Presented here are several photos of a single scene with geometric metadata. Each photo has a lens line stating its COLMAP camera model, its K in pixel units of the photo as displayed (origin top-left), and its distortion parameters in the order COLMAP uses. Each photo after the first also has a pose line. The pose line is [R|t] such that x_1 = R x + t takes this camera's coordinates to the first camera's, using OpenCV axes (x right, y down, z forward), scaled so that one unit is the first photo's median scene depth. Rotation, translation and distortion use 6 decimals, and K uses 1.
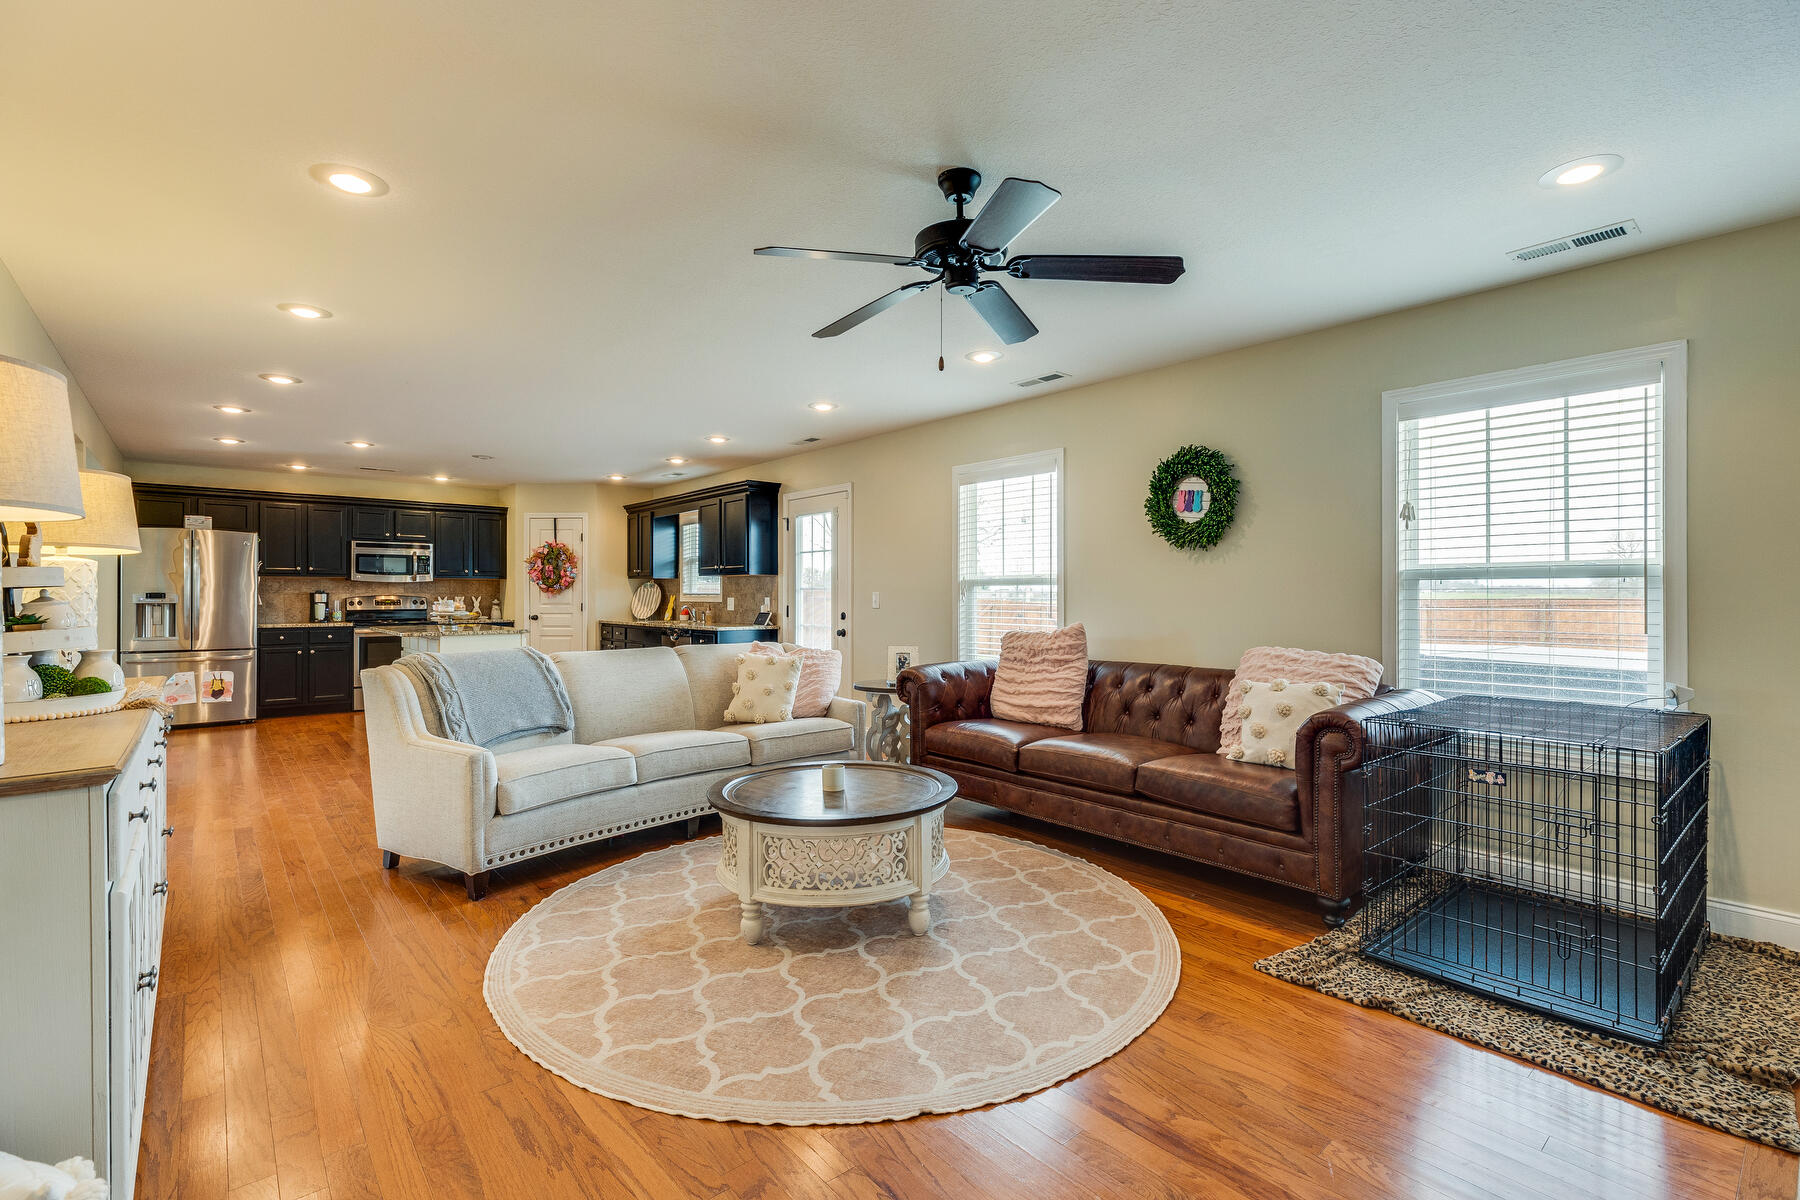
lens RADIAL K [[810.6, 0, 905.9], [0, 810.6, 591.5], [0, 0, 1]] dist [0.005770, 0.000603]
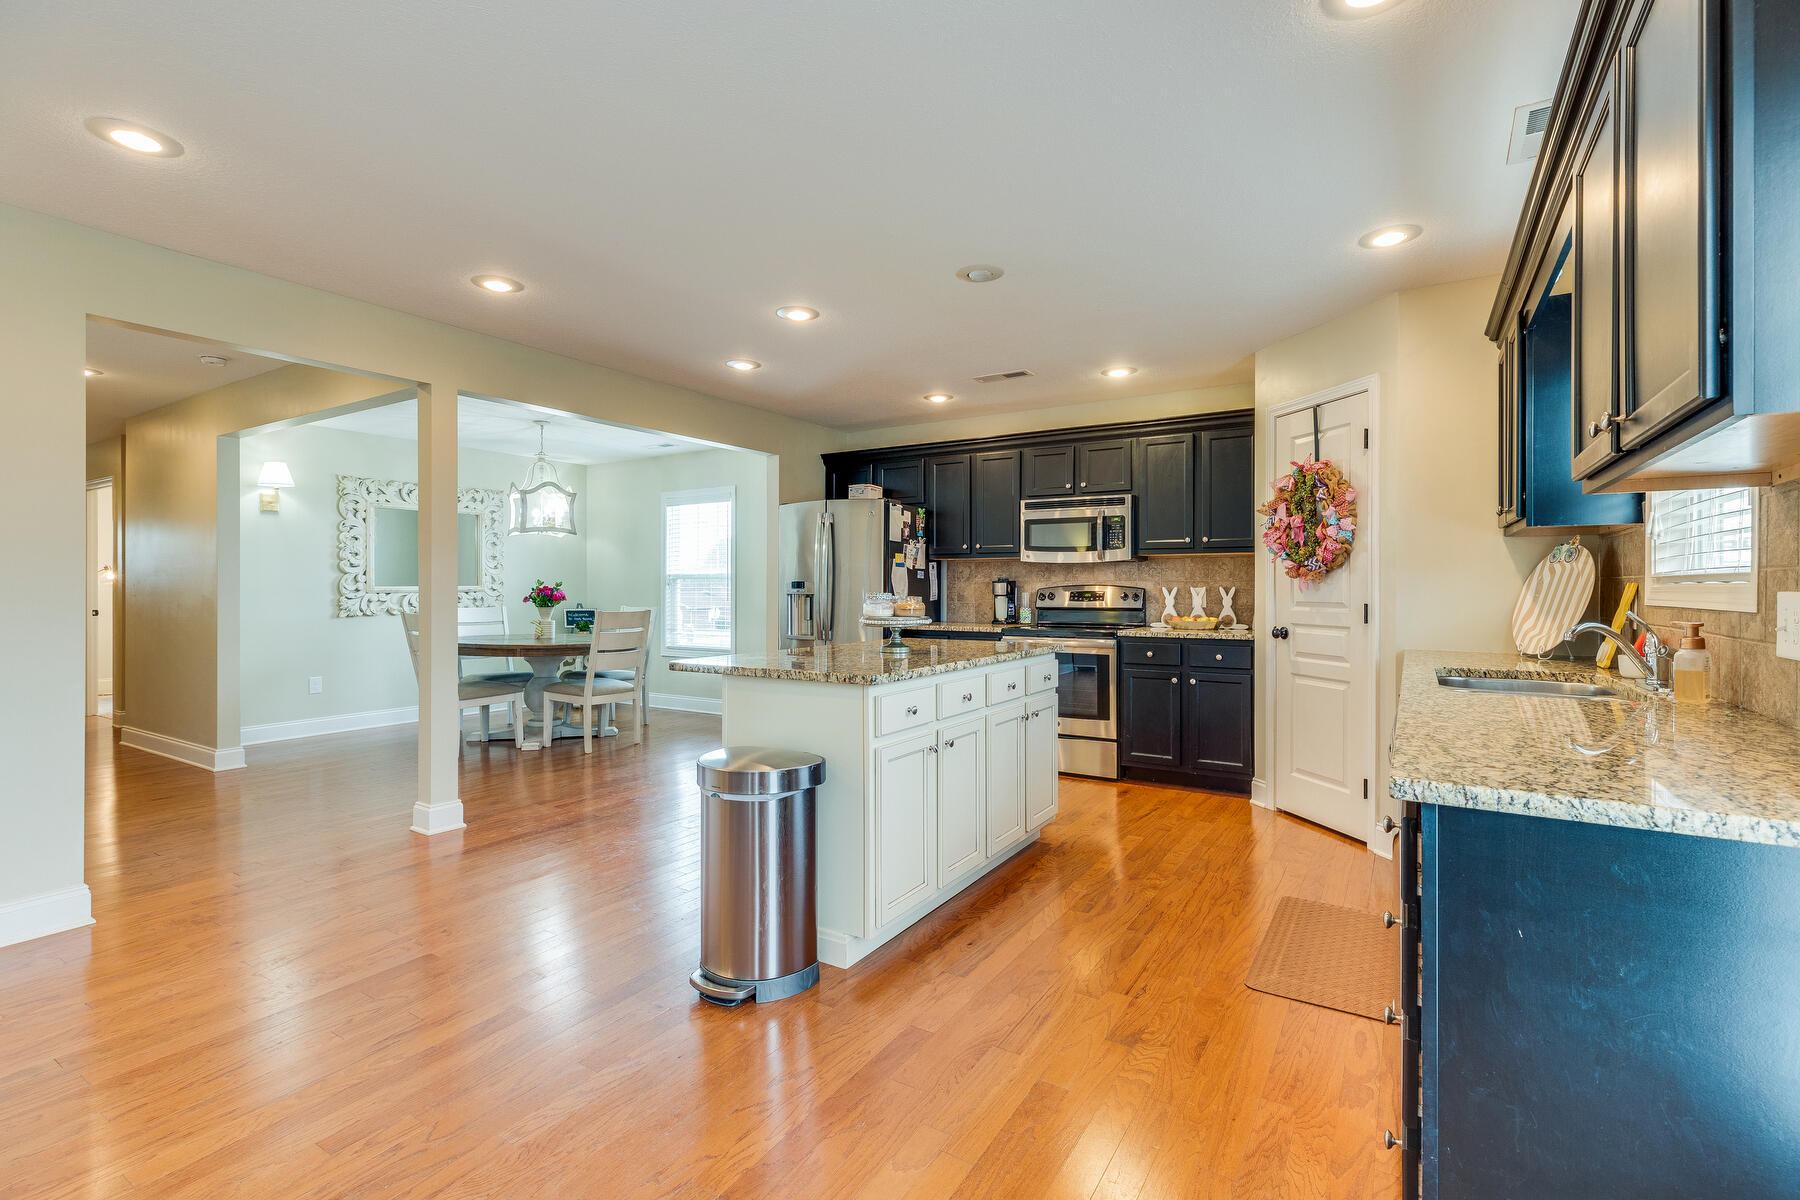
lens RADIAL K [[810.6, 0, 900.4], [0, 810.6, 588.5], [0, 0, 1]] dist [0.005770, 0.000603]
pose [[0.294024, 0.002336, -0.955795, -0.101752], [0.002190, 0.999993, 0.003118, 0.006065], [0.955796, -0.003010, 0.294016, 0.789737]]
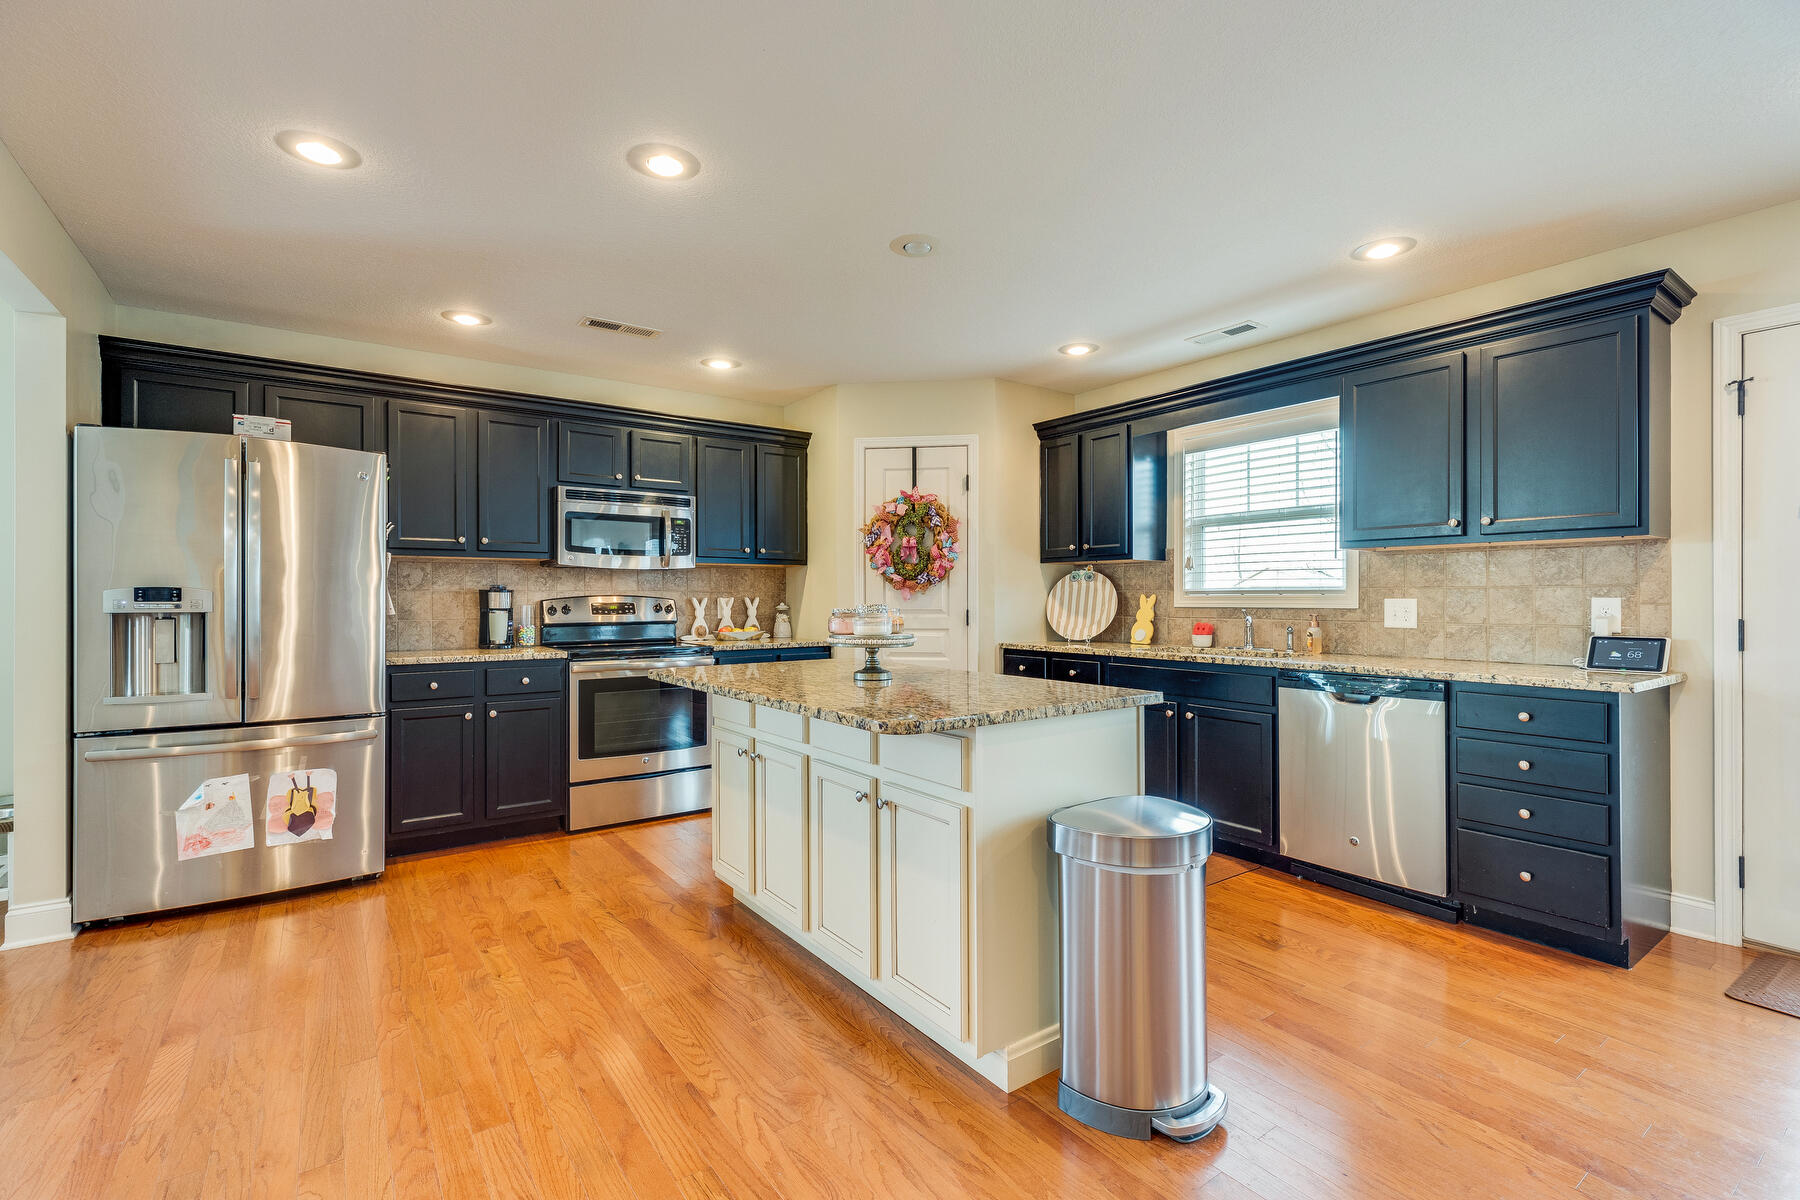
lens RADIAL K [[810.6, 0, 901.8], [0, 810.6, 597.3], [0, 0, 1]] dist [0.005770, 0.000603]
pose [[0.995969, -0.001131, -0.089689, -0.468946], [0.001409, 0.999994, 0.003041, 0.005593], [0.089685, -0.003155, 0.995965, 0.573785]]
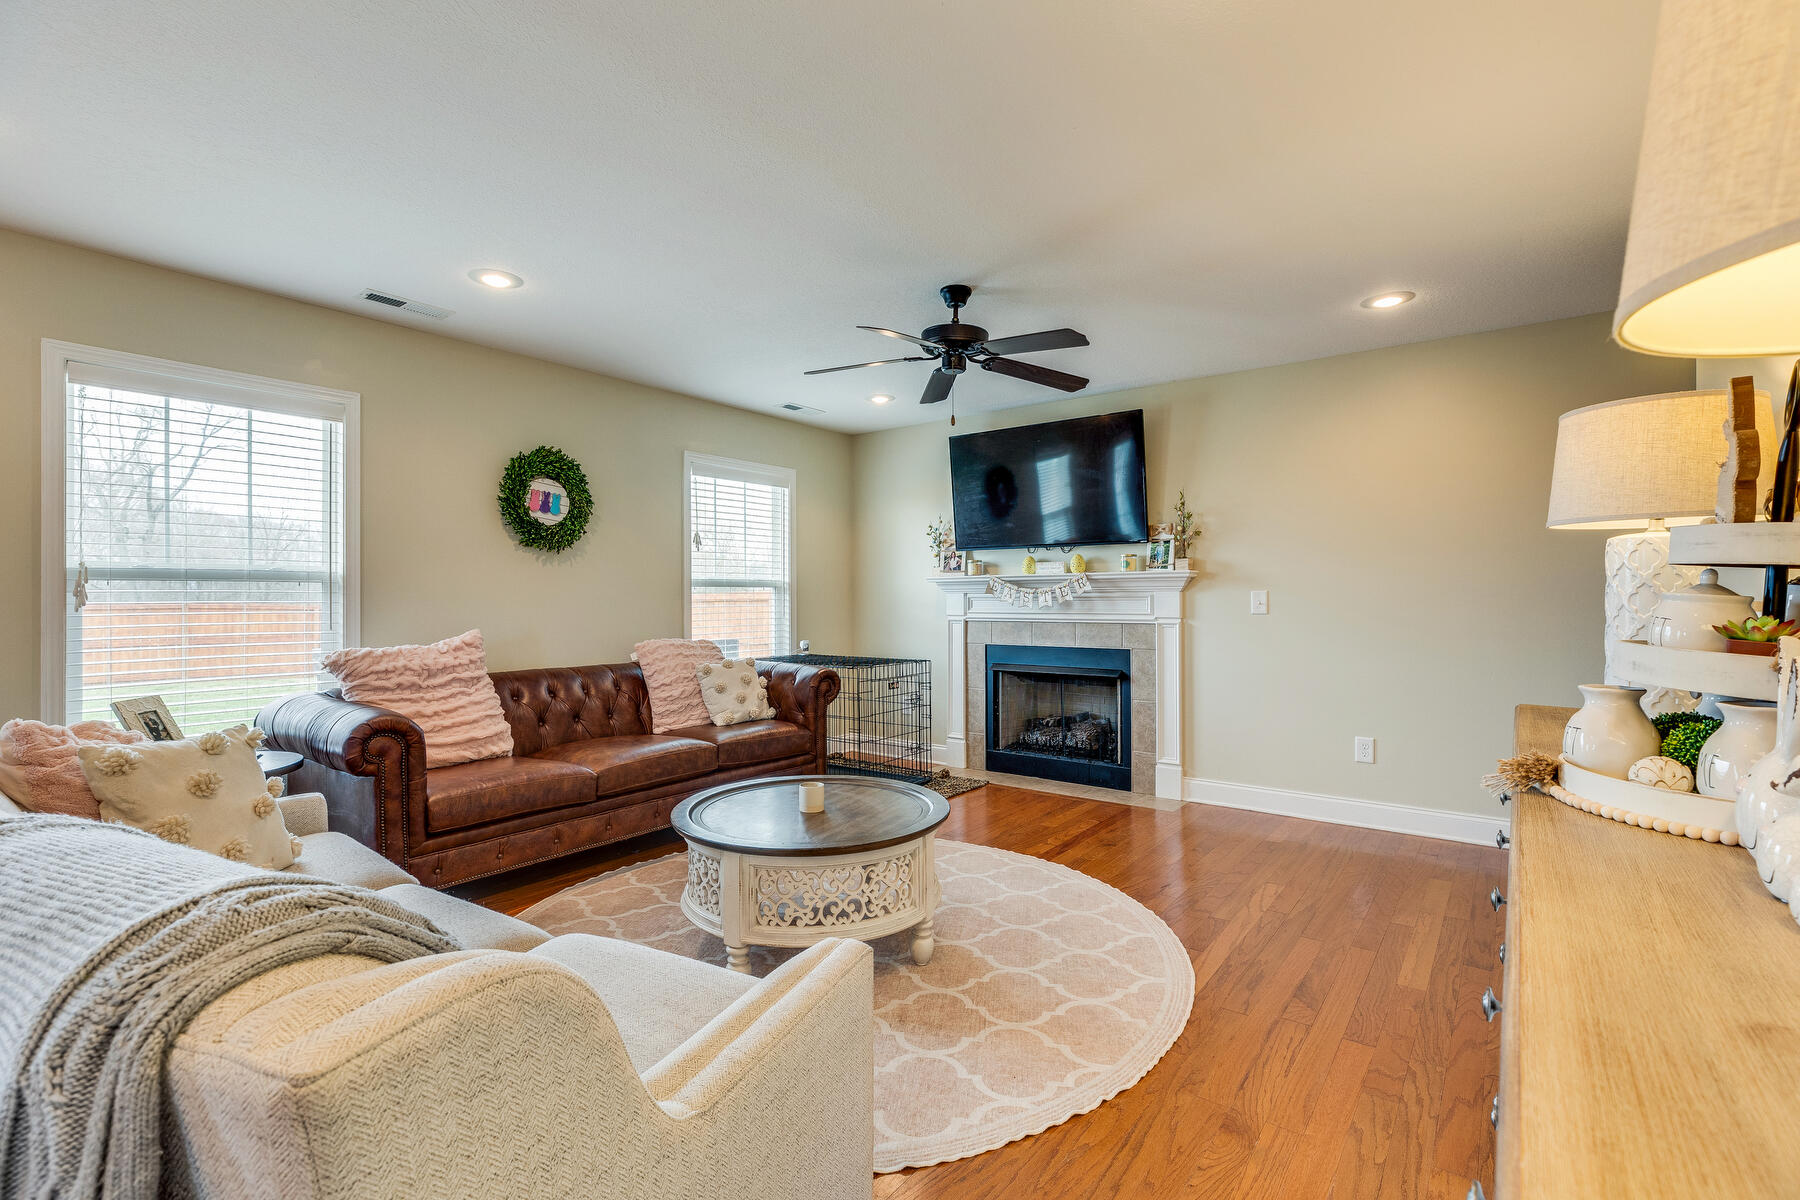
lens RADIAL K [[810.6, 0, 898.6], [0, 810.6, 593.1], [0, 0, 1]] dist [0.005770, 0.000603]
pose [[-0.206484, 0.010036, 0.978399, -0.396316], [0.001166, 0.999949, -0.010011, 0.005659], [-0.978449, -0.000926, -0.206485, 0.438111]]
